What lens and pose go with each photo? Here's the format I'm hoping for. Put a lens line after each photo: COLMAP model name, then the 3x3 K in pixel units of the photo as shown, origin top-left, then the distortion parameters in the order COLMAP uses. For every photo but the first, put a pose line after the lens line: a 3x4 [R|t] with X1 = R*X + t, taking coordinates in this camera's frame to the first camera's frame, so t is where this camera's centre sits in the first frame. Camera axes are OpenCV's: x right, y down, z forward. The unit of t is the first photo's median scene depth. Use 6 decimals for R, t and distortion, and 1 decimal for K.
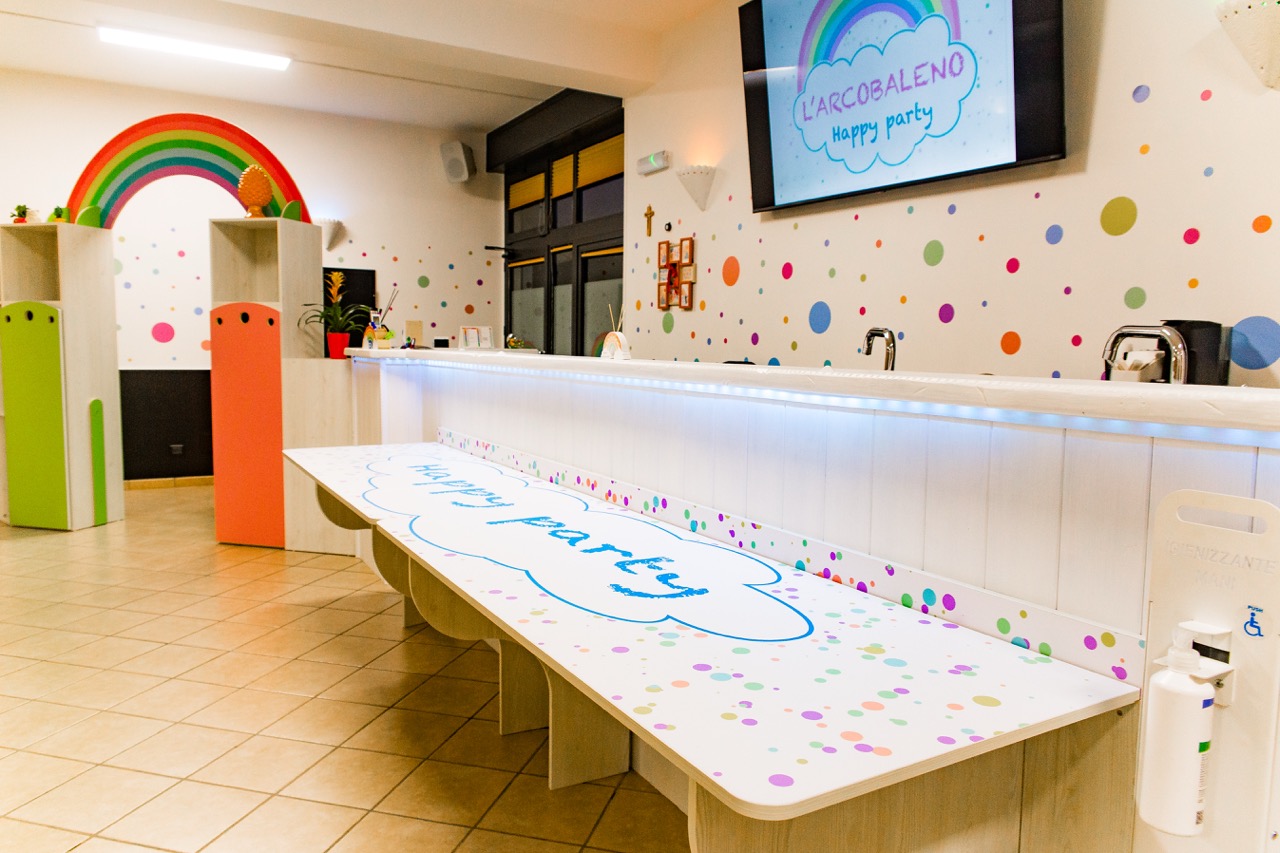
lens RADIAL K [[865.8, 0, 640.0], [0, 865.8, 426.5], [0, 0, 1]] dist [0.001788, -0.002667]
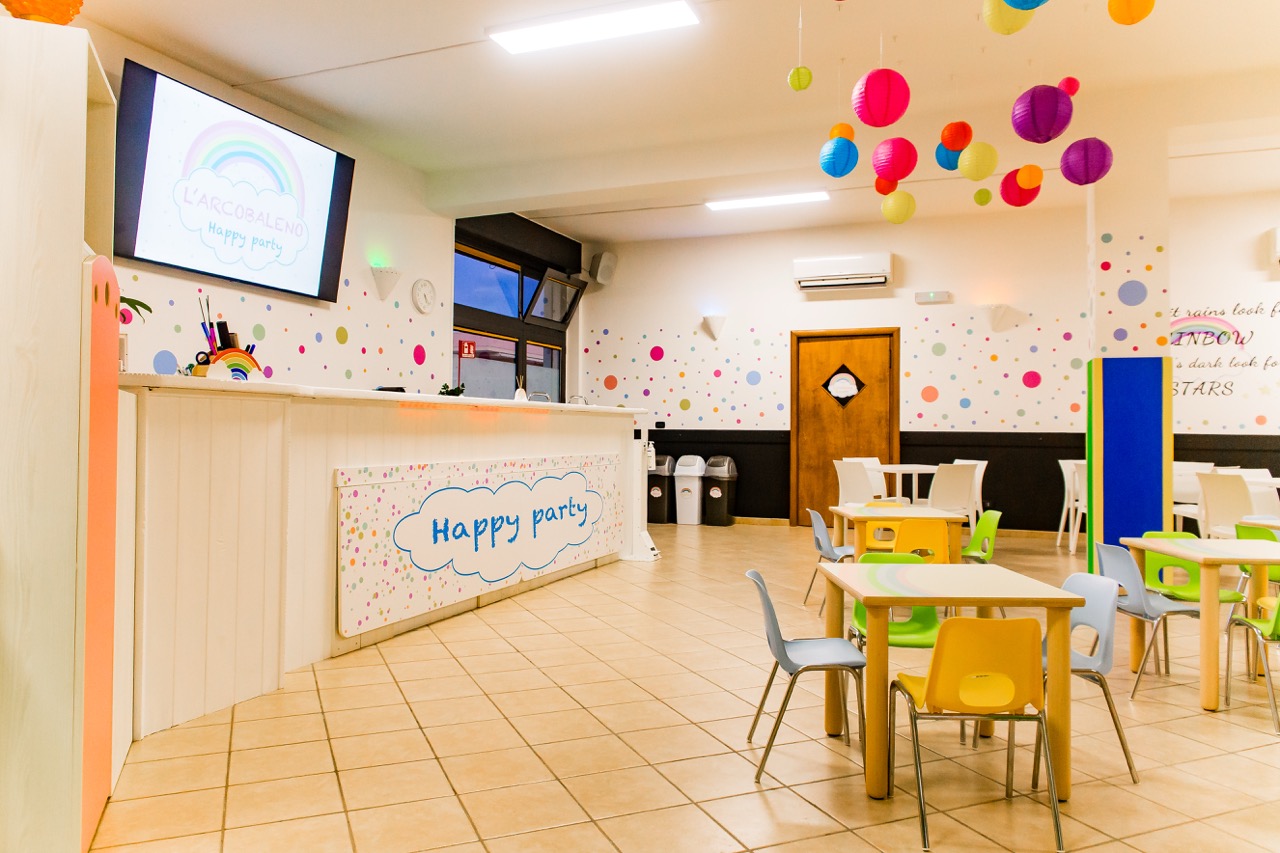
lens RADIAL K [[883.1, 0, 623.7], [0, 883.1, 419.1], [0, 0, 1]] dist [-0.003523, -0.000054]
pose [[-0.604250, -0.010856, 0.796721, -0.907916], [0.058573, 0.996597, 0.058002, -0.068954], [-0.794639, 0.081714, -0.601558, 1.002328]]
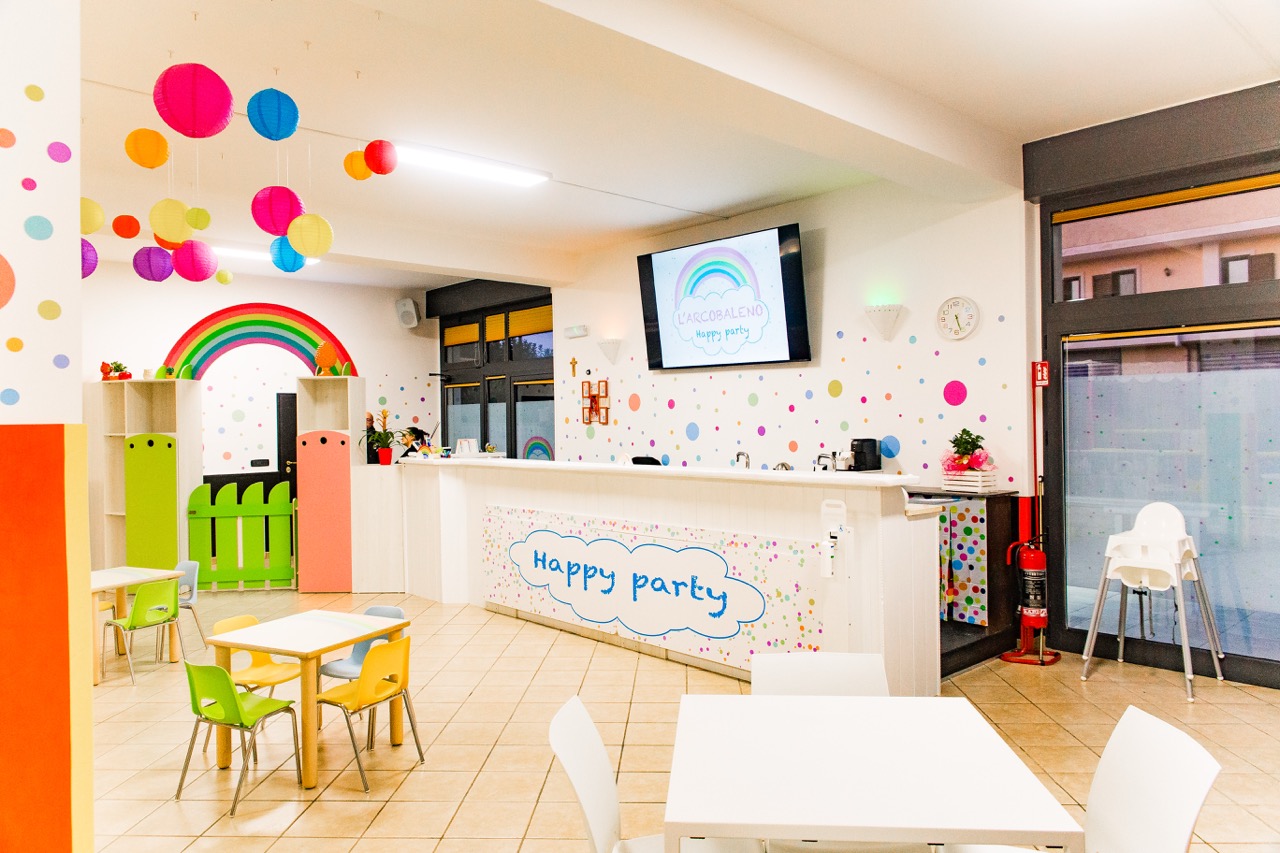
lens RADIAL K [[860.9, 0, 641.1], [0, 860.9, 422.1], [0, 0, 1]] dist [0.004359, -0.003874]
pose [[0.977026, -0.031015, 0.210853, -0.215029], [0.050705, 0.994774, -0.088625, 0.004503], [-0.207002, 0.097280, 0.973492, -0.560620]]
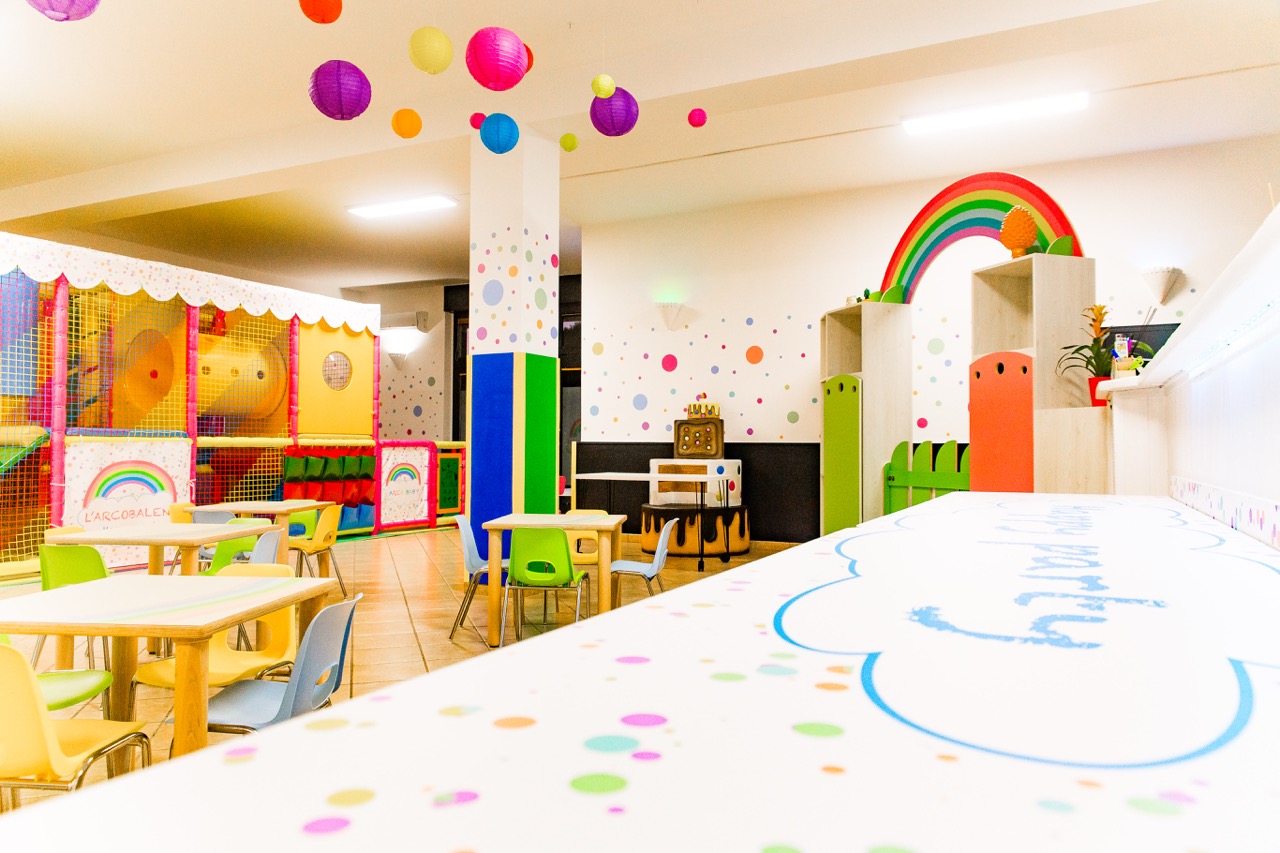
lens RADIAL K [[860.9, 0, 641.1], [0, 860.9, 422.1], [0, 0, 1]] dist [0.004359, -0.003874]
pose [[0.546935, -0.035408, -0.836426, 0.093029], [-0.077468, 0.992678, -0.092679, 0.042823], [0.833583, 0.115485, 0.540187, 0.182367]]
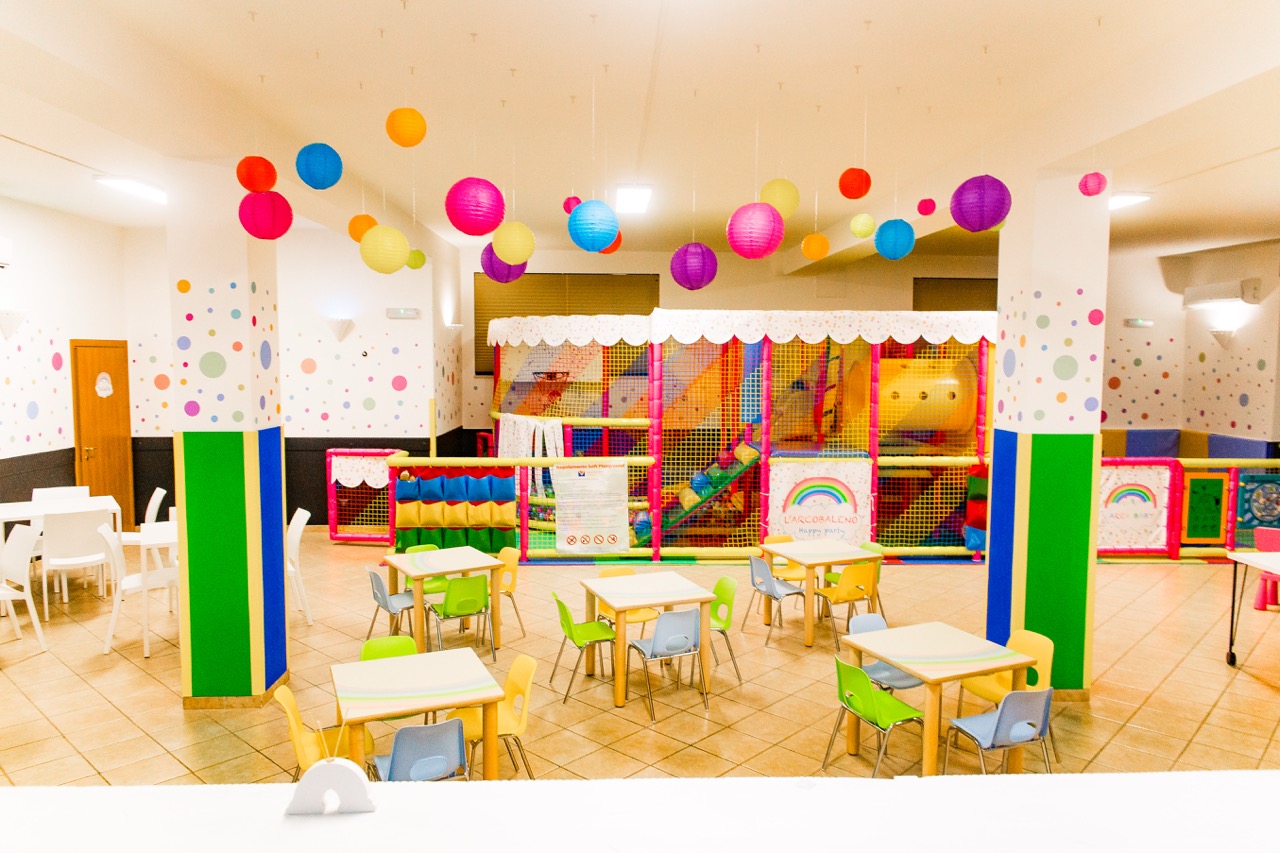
lens RADIAL K [[865.8, 0, 640.0], [0, 865.8, 426.5], [0, 0, 1]] dist [0.001788, -0.002667]
pose [[-0.469076, 0.053086, -0.881561, 0.157418], [-0.096943, 0.989065, 0.111143, -0.184416], [0.877821, 0.137596, -0.458800, 0.650479]]
